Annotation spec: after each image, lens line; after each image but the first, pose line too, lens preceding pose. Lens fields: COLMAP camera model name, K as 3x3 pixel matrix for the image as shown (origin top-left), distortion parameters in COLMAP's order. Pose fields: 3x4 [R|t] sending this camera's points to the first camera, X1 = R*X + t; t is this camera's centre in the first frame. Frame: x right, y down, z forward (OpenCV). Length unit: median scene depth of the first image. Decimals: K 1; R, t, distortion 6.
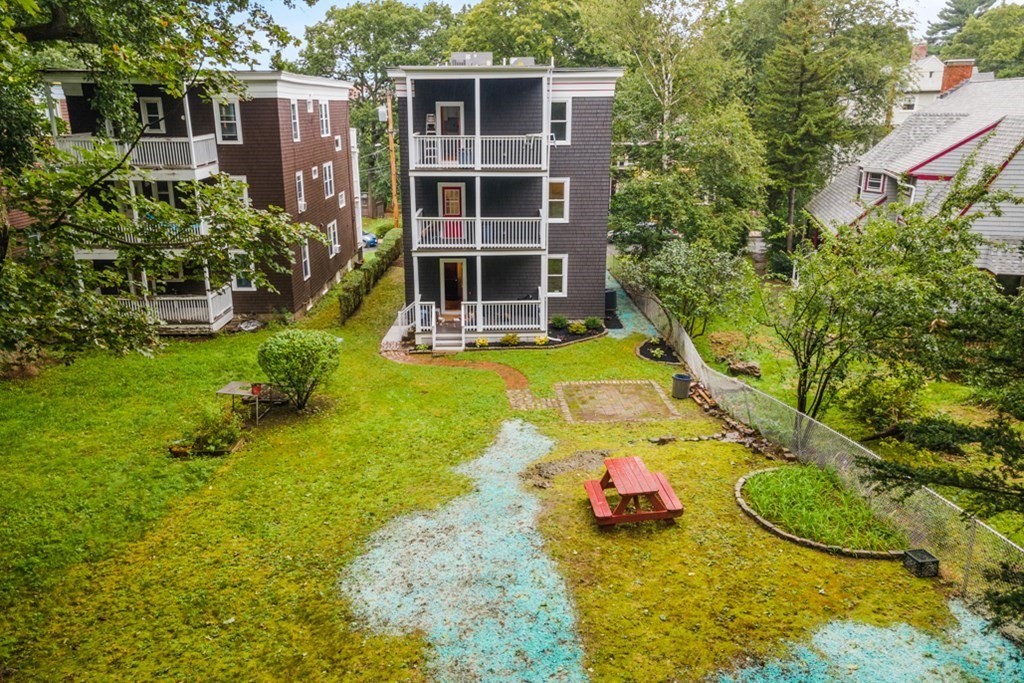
lens RADIAL K [[748.5, 0, 515.1], [0, 748.5, 323.0], [0, 0, 1]] dist [0.041149, 0.005534]
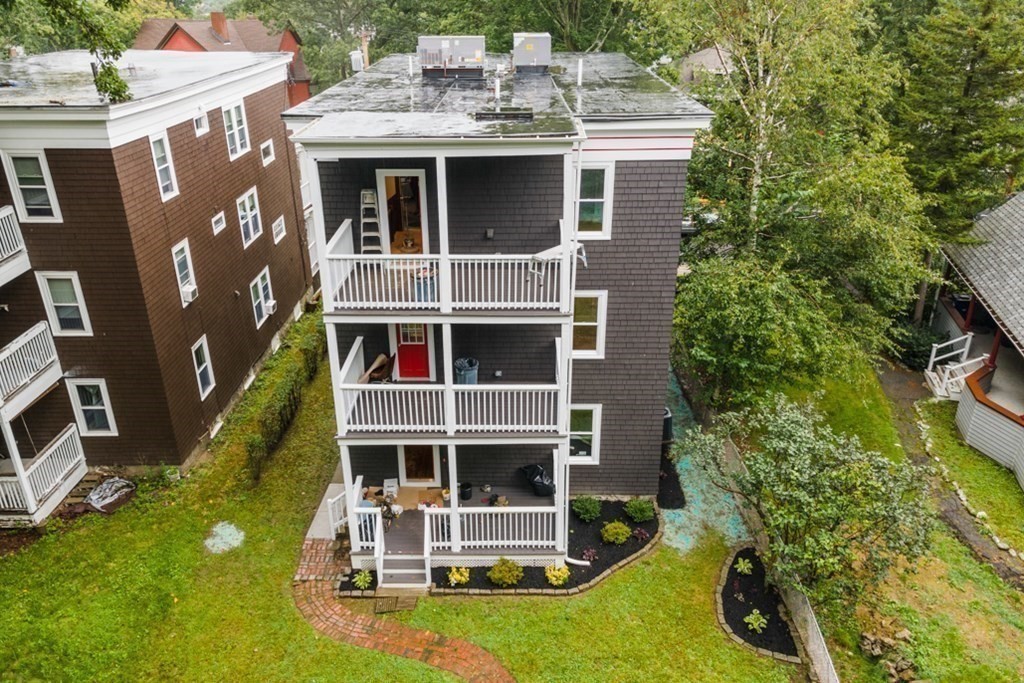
lens RADIAL K [[748.5, 0, 515.1], [0, 748.5, 323.0], [0, 0, 1]] dist [0.041149, 0.005534]
pose [[0.999711, 0.006248, -0.023234, 0.013846], [-0.002909, 0.989994, 0.141077, -0.258502], [0.023883, -0.140968, 0.989726, 0.420274]]
